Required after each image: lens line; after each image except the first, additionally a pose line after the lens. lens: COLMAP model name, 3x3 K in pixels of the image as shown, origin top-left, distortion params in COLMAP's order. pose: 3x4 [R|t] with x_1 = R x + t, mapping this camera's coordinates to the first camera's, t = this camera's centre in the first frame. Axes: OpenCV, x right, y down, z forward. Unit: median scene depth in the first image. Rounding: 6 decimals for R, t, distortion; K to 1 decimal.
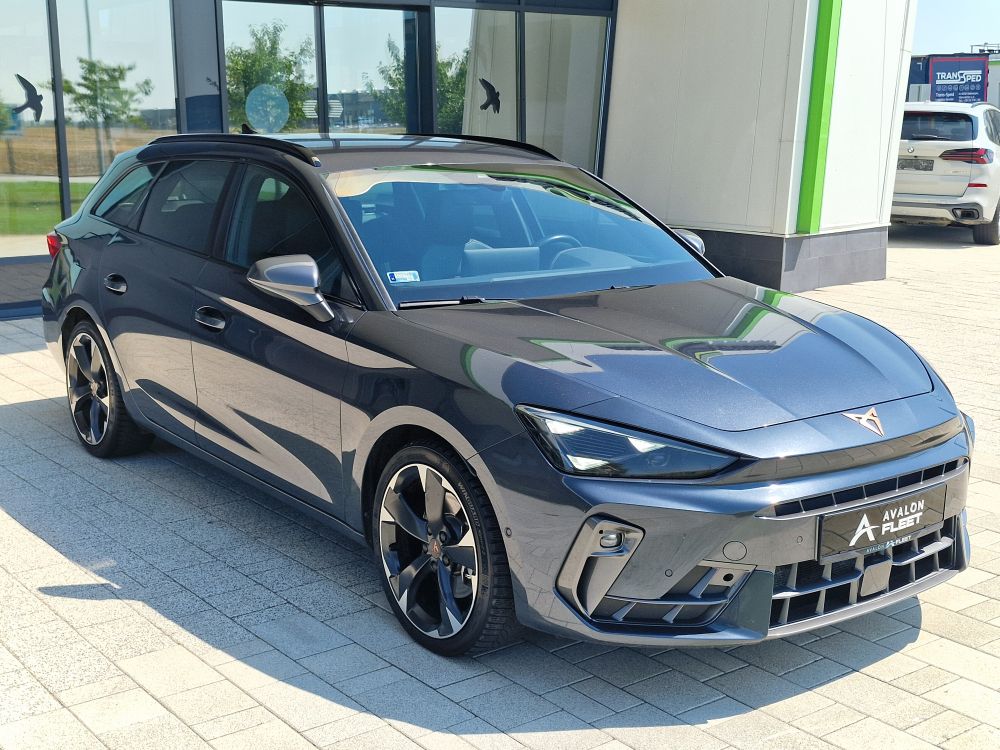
lens RADIAL K [[1342.3, 0, 503.2], [0, 1342.3, 373.1], [0, 0, 1]] dist [0.018046, 0.000000]
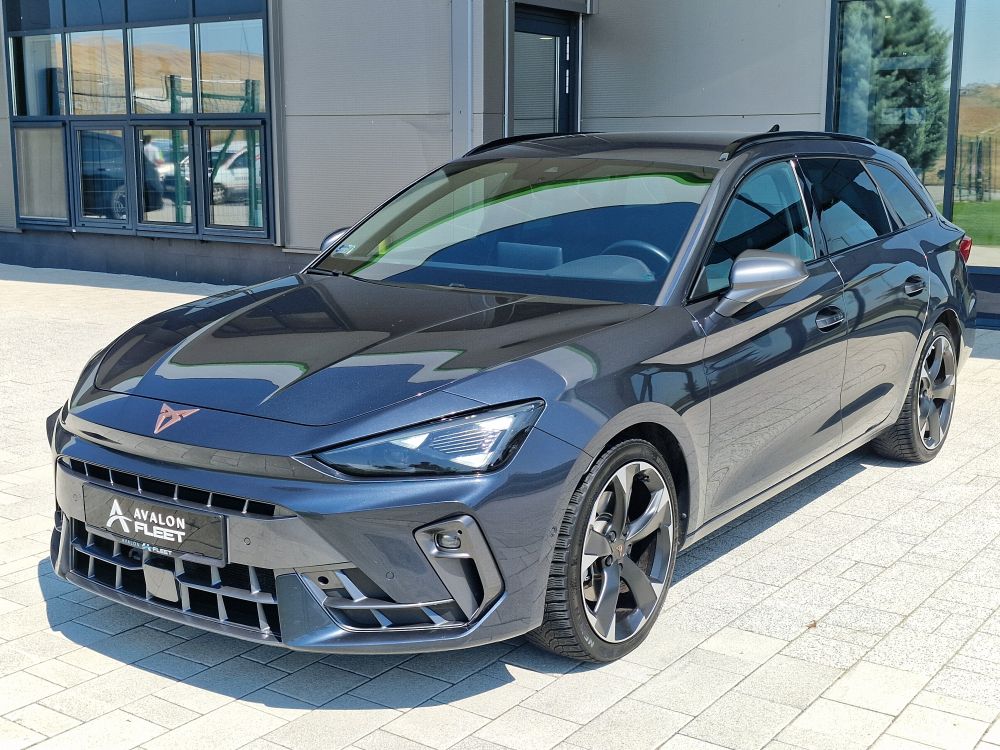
lens RADIAL K [[1342.3, 0, 504.1], [0, 1342.3, 377.0], [0, 0, 1]] dist [0.018046, 0.000000]
pose [[0.278724, 0.167464, -0.945658, 1.239717], [-0.182971, 0.975903, 0.118891, -0.149834], [0.942780, 0.139890, 0.302649, 0.935572]]
